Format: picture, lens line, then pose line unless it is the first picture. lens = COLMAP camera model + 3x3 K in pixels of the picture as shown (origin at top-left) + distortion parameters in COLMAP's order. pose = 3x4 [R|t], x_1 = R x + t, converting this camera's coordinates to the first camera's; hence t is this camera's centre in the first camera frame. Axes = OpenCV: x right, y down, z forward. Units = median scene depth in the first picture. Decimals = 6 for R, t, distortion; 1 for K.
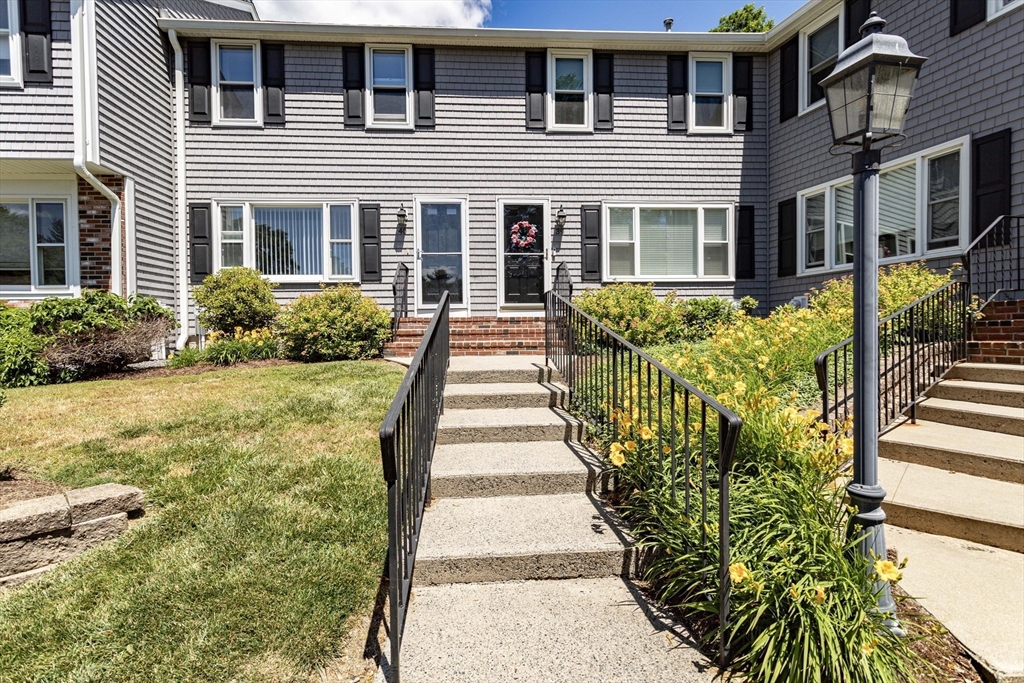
lens RADIAL K [[494.8, 0, 509.6], [0, 494.8, 342.5], [0, 0, 1]] dist [-0.072408, 0.028180]
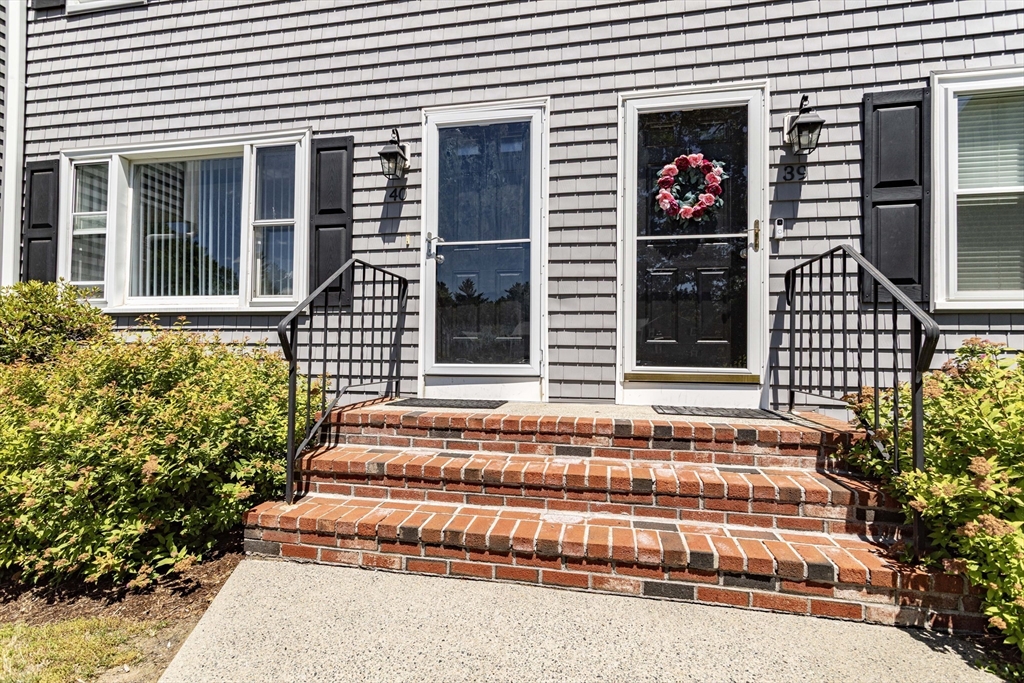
lens RADIAL K [[494.8, 0, 509.6], [0, 494.8, 342.5], [0, 0, 1]] dist [-0.072408, 0.028180]
pose [[0.969611, 0.017195, -0.244048, -0.013042], [-0.026796, 0.998990, -0.036075, -0.082181], [0.243181, 0.041518, 0.969092, 0.609430]]
